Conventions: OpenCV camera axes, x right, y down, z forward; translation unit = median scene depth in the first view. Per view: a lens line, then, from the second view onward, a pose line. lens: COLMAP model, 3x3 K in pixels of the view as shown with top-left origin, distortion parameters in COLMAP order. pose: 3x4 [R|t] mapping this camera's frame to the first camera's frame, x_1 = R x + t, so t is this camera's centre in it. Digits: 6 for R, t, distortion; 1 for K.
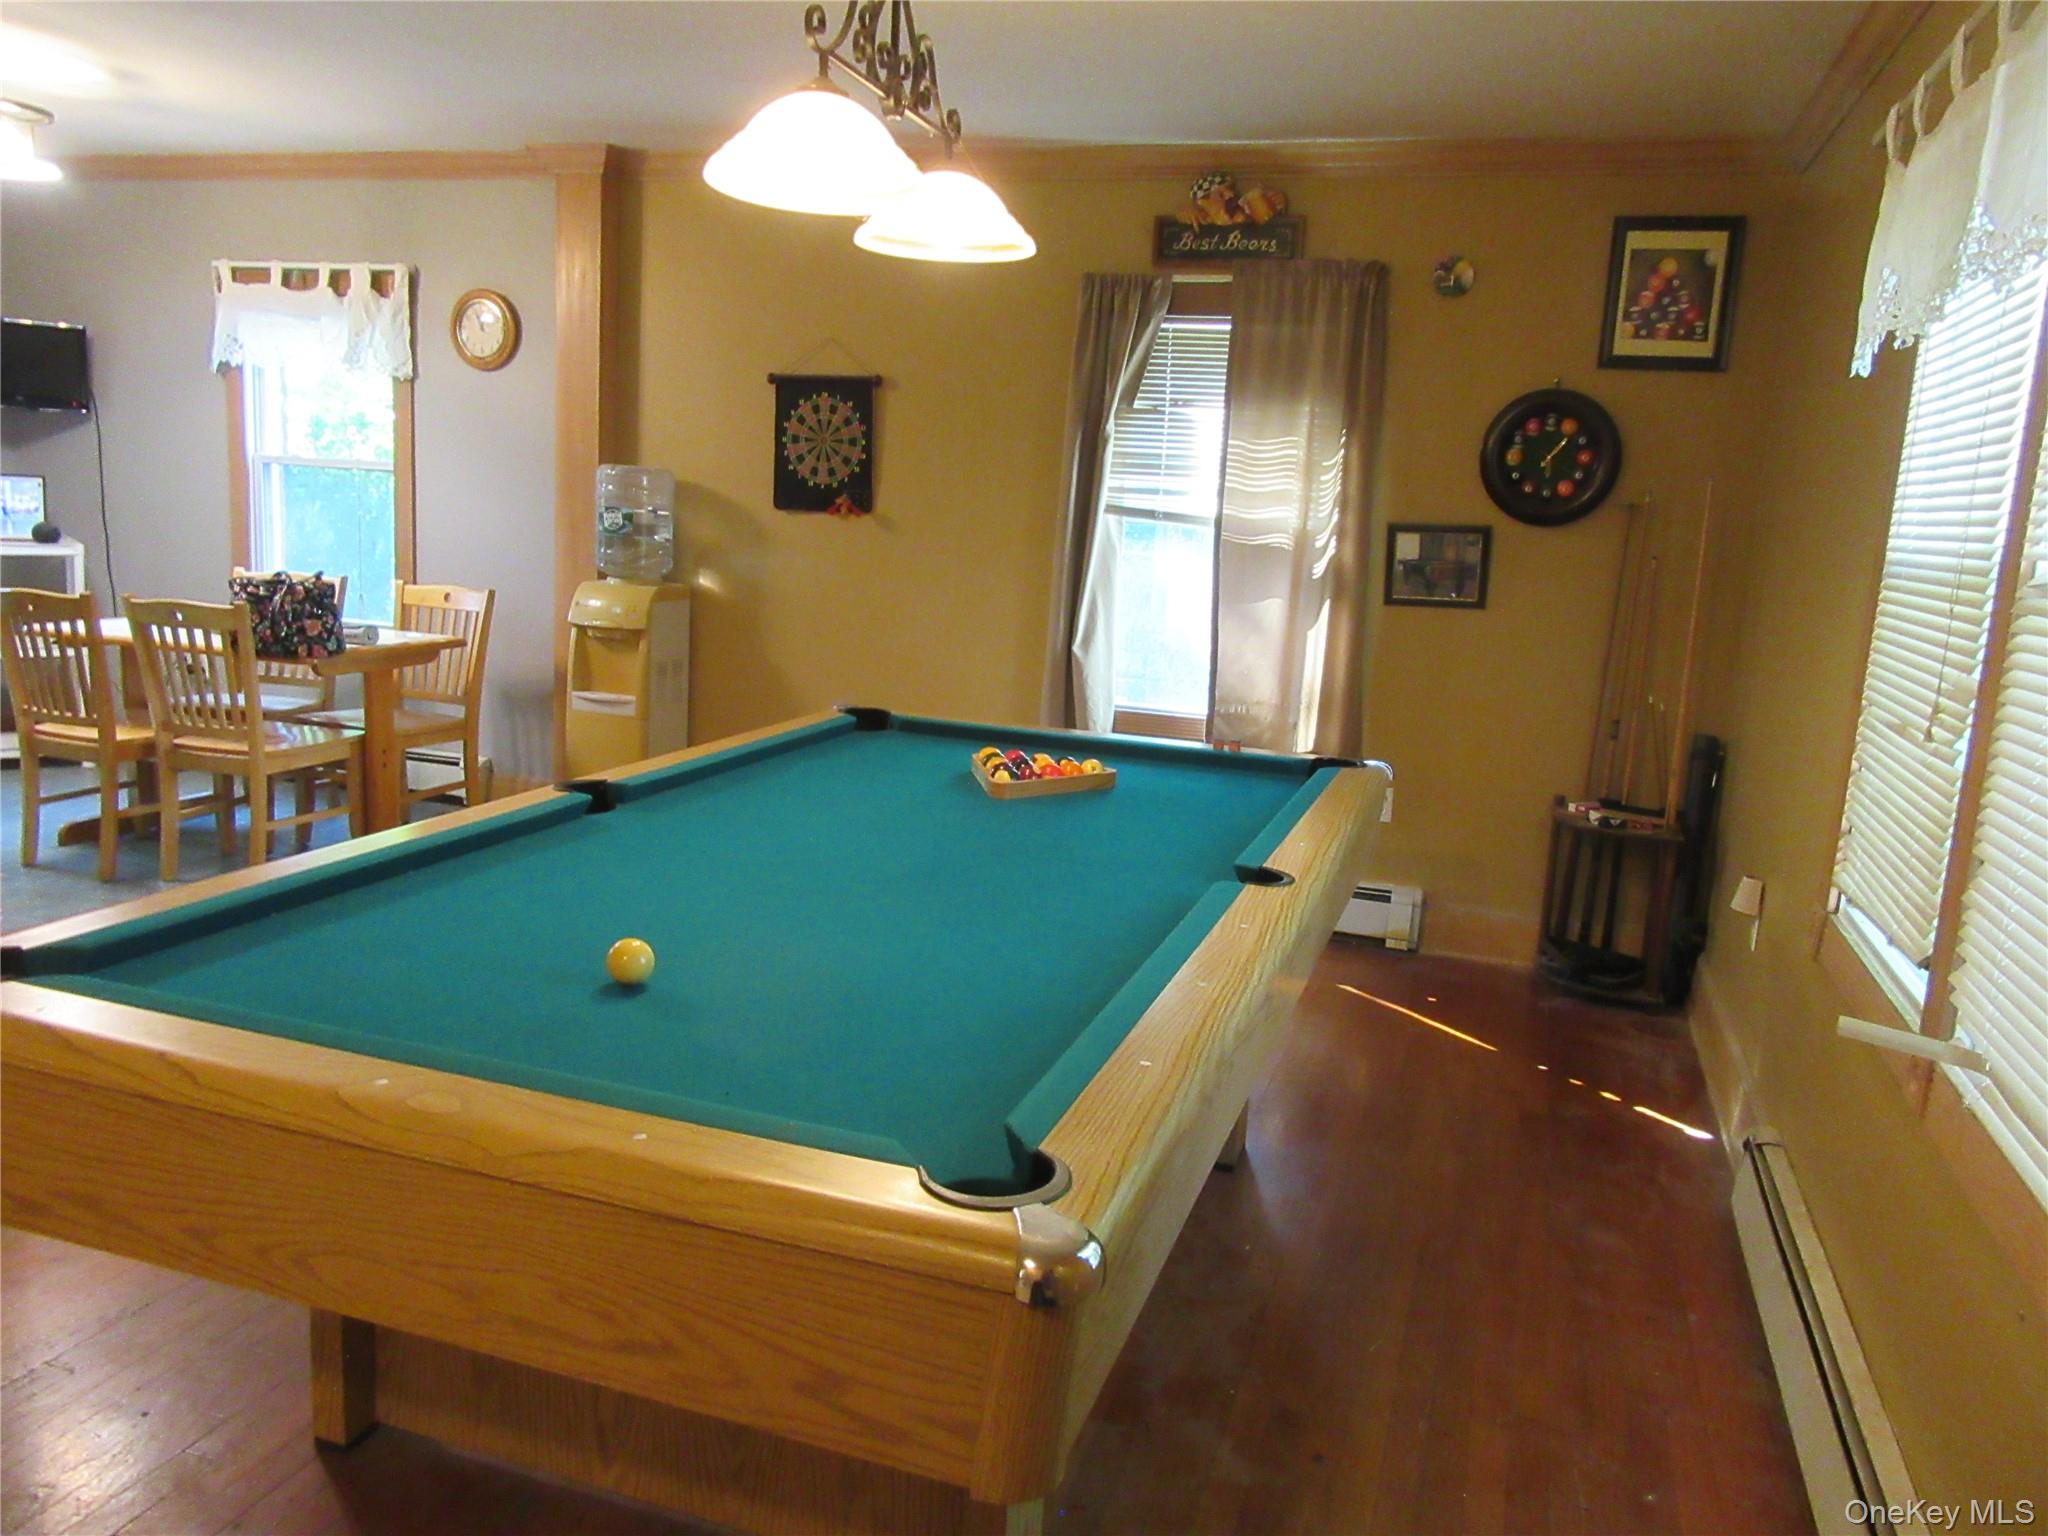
lens RADIAL K [[1514.2, 0, 1024.7], [0, 1514.2, 770.2], [0, 0, 1]] dist [-0.010035, 0.010162]
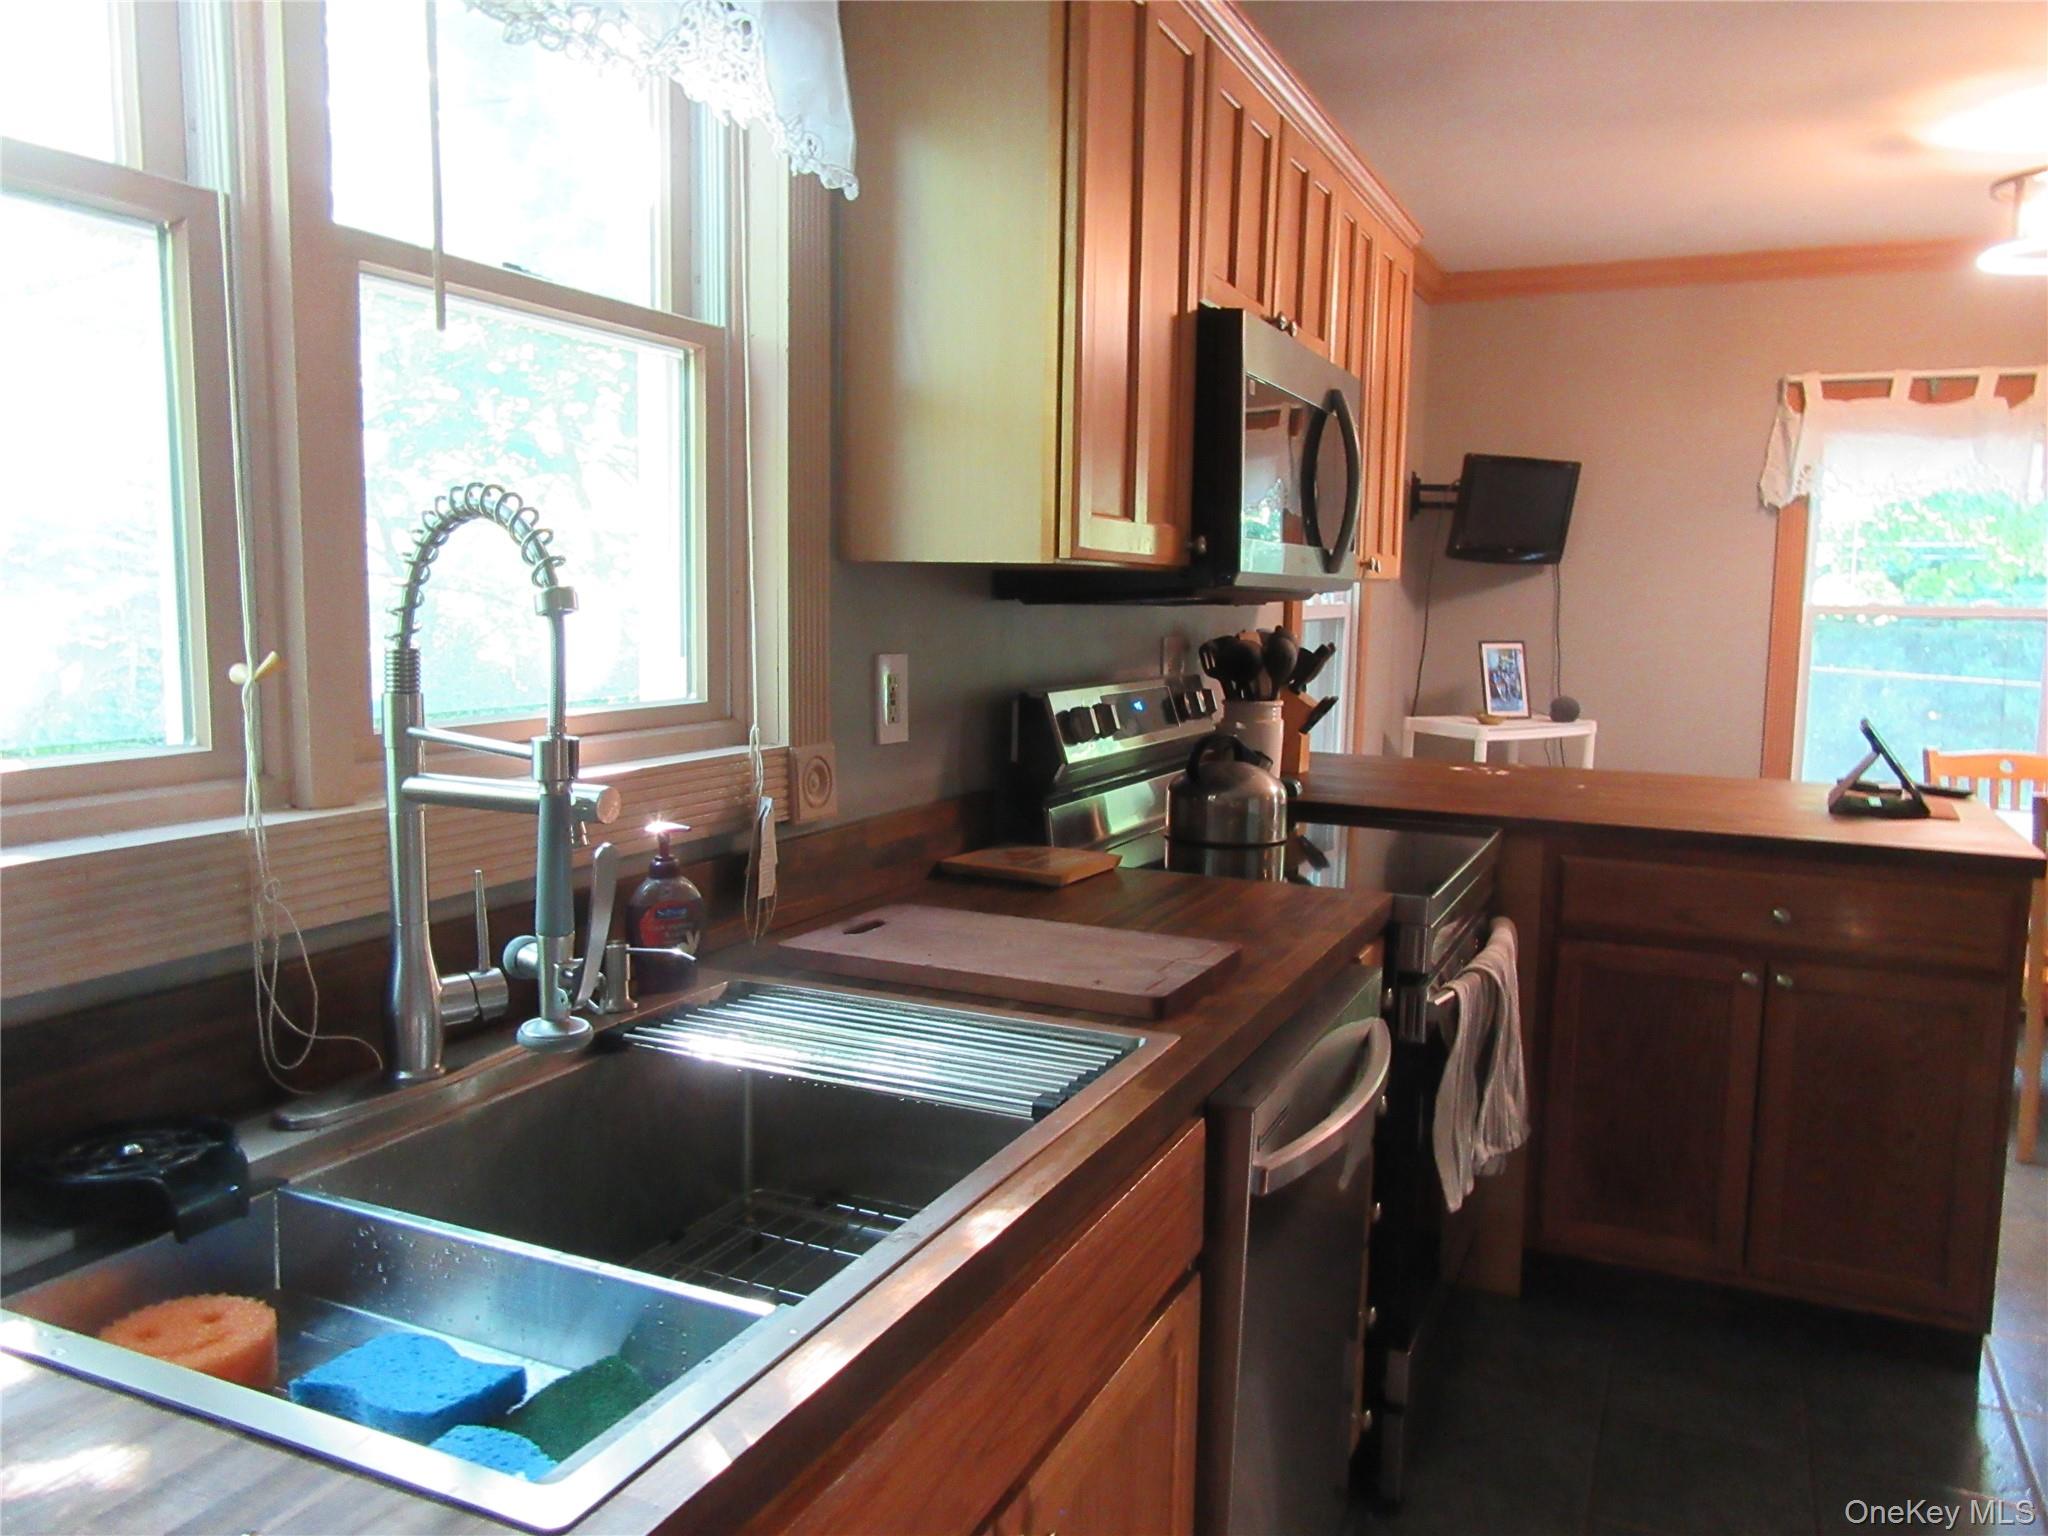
lens RADIAL K [[1514.2, 0, 1025.0], [0, 1514.2, 769.9], [0, 0, 1]] dist [-0.010035, 0.010162]
pose [[0.994051, -0.022364, -0.106599, -0.873138], [0.015690, 0.997887, -0.063043, -0.077067], [0.107783, 0.060995, 0.992302, 0.153025]]
